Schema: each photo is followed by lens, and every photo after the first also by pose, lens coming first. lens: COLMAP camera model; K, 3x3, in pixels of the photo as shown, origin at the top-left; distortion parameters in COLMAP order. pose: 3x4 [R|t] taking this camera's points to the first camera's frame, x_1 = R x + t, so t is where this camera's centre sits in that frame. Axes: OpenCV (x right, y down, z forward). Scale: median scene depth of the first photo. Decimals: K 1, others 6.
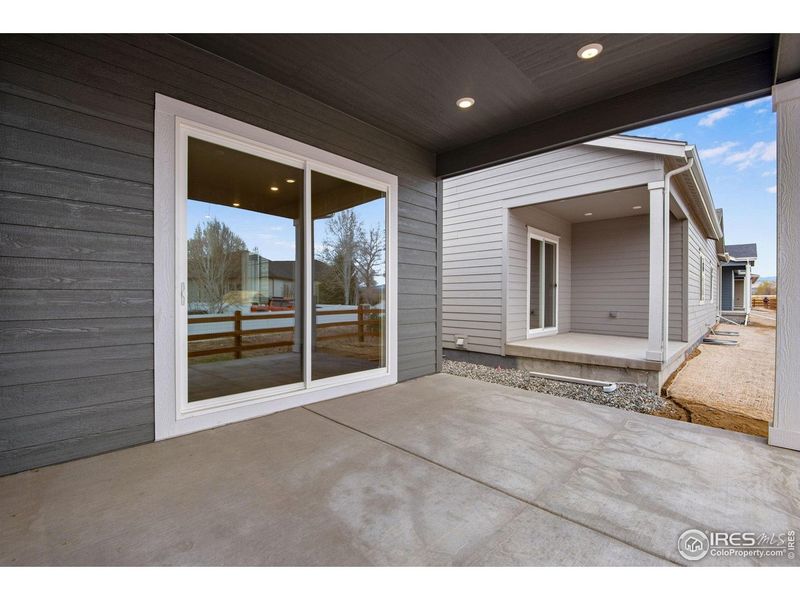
lens RADIAL K [[367.5, 0, 388.7], [0, 367.5, 301.5], [0, 0, 1]] dist [-0.013653, -0.007264]
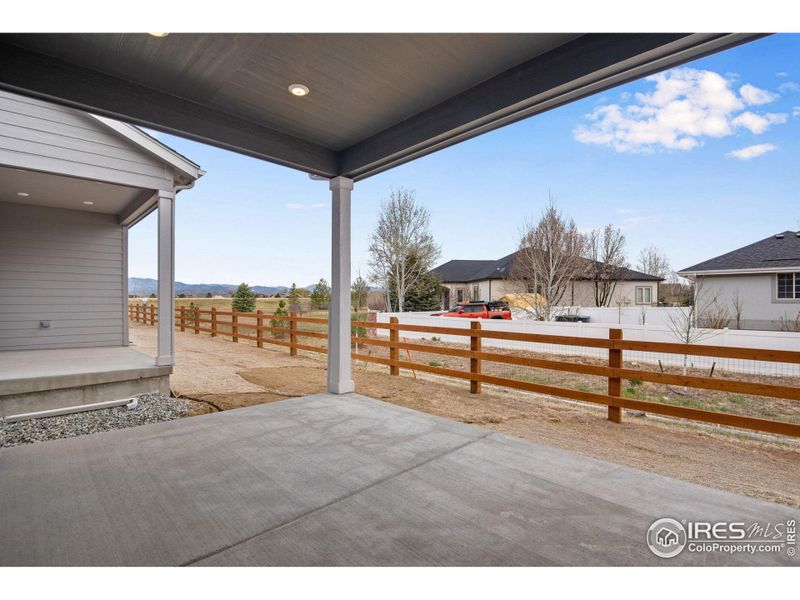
lens RADIAL K [[367.5, 0, 397.8], [0, 367.5, 298.9], [0, 0, 1]] dist [-0.013653, -0.007264]
pose [[0.002977, 0.003845, 0.999988, -0.636783], [0.009309, 0.999949, -0.003873, -0.030211], [-0.999952, 0.009320, 0.002941, 0.726296]]
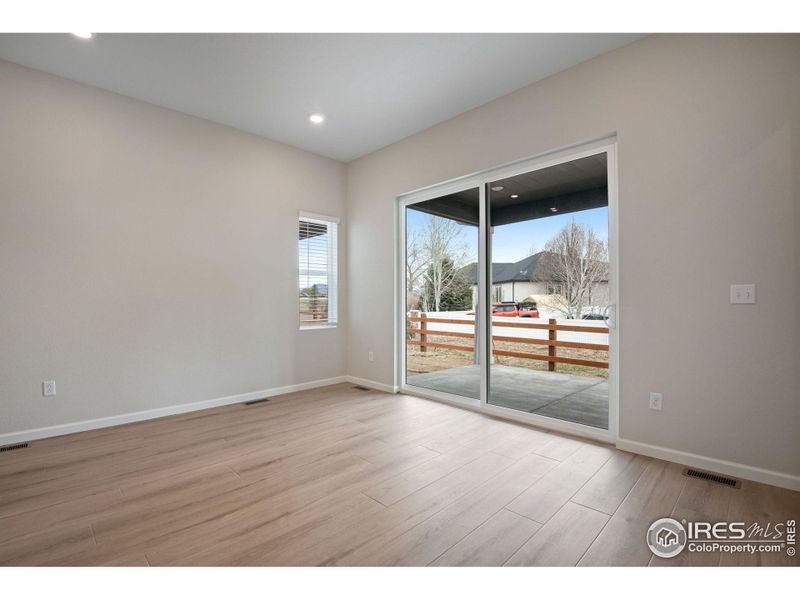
lens RADIAL K [[367.5, 0, 386.5], [0, 367.5, 299.7], [0, 0, 1]] dist [-0.013653, -0.007264]
pose [[0.028583, -0.000565, 0.999591, -1.058070], [0.011059, 0.999939, 0.000249, -0.051018], [-0.999530, 0.011047, 0.028588, 1.124978]]
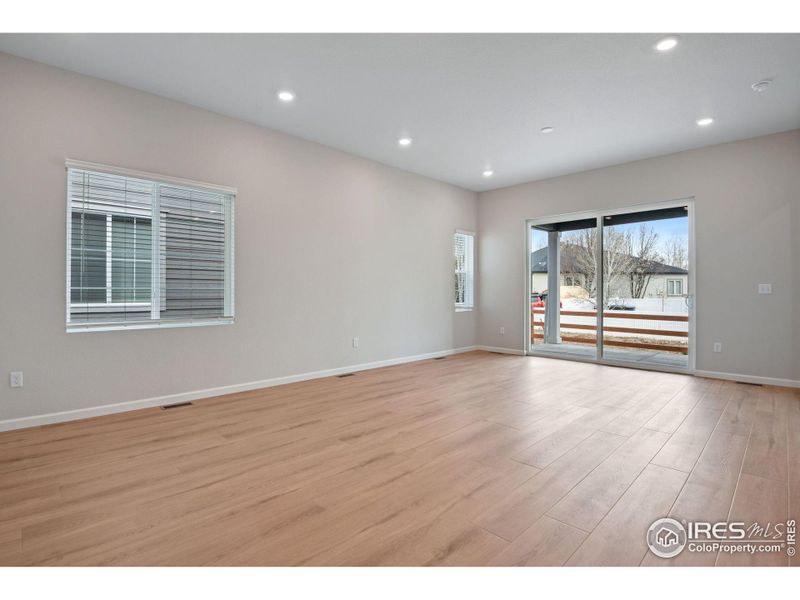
lens RADIAL K [[367.5, 0, 388.7], [0, 367.5, 294.9], [0, 0, 1]] dist [-0.013653, -0.007264]
pose [[0.055744, -0.014434, 0.998341, -1.323101], [0.004680, 0.999888, 0.014195, -0.055487], [-0.998434, 0.003881, 0.055805, 1.377423]]
